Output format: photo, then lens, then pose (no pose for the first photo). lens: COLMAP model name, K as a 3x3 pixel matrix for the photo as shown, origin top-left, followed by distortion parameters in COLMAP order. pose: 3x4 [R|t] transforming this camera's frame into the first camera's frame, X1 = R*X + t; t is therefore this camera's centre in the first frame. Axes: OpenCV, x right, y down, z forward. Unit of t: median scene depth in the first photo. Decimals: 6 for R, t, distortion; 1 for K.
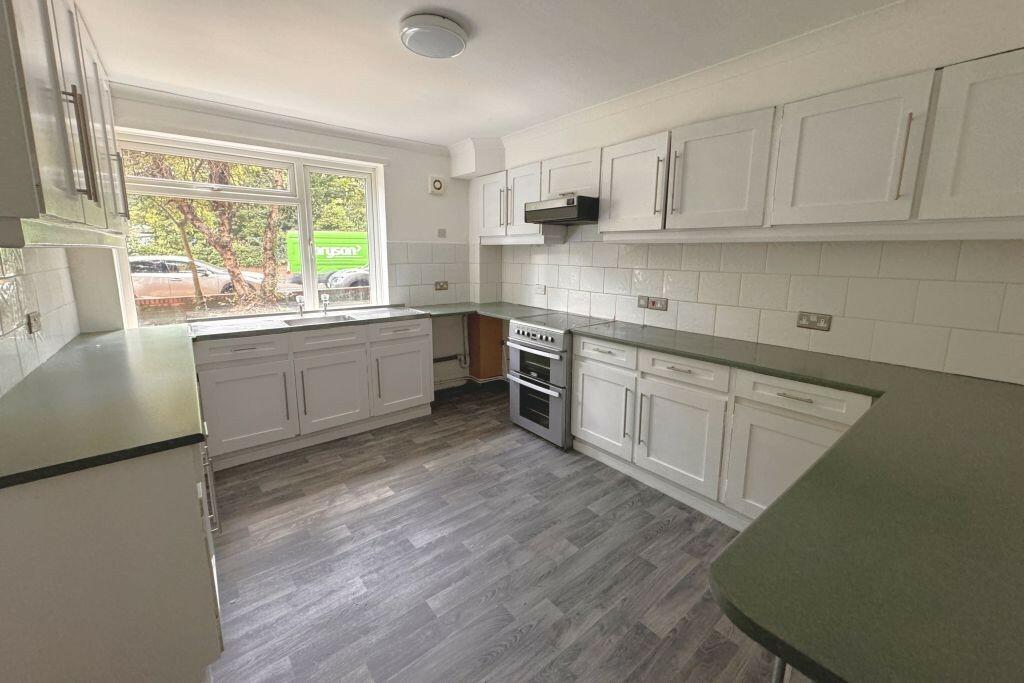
lens RADIAL K [[406.3, 0, 510.9], [0, 406.3, 317.0], [0, 0, 1]] dist [0.001124, 0.000121]
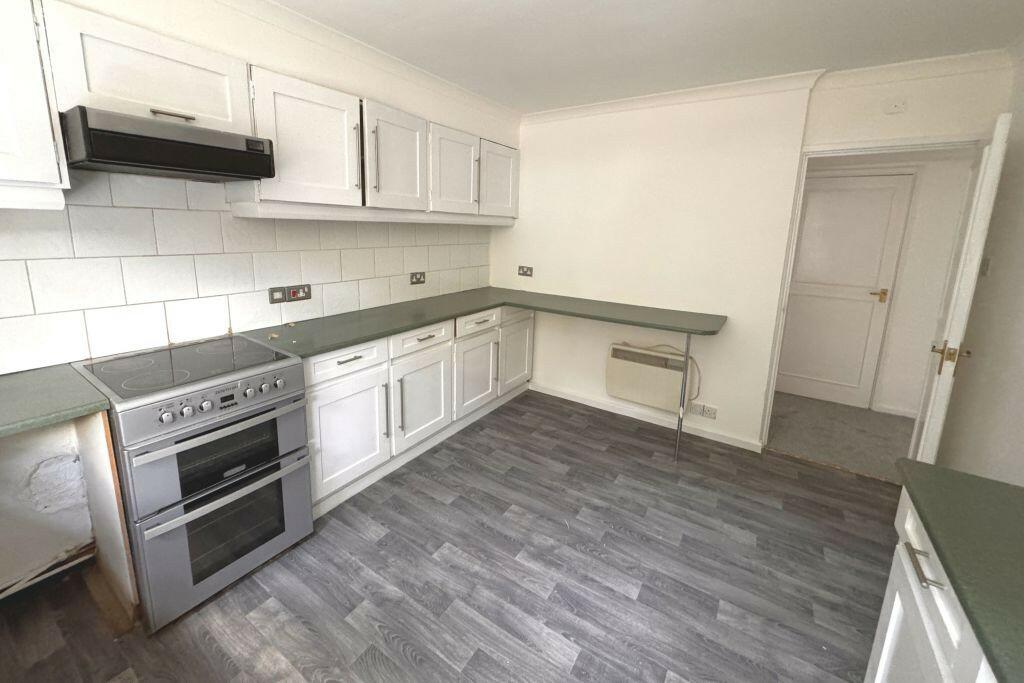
lens RADIAL K [[404.0, 0, 511.1], [0, 404.0, 297.8], [0, 0, 1]] dist [-0.001421, -0.000126]
pose [[-0.303995, -0.181460, 0.935232, -0.635424], [0.117778, 0.967003, 0.225908, -0.188938], [-0.945365, 0.178825, -0.272592, 1.003956]]
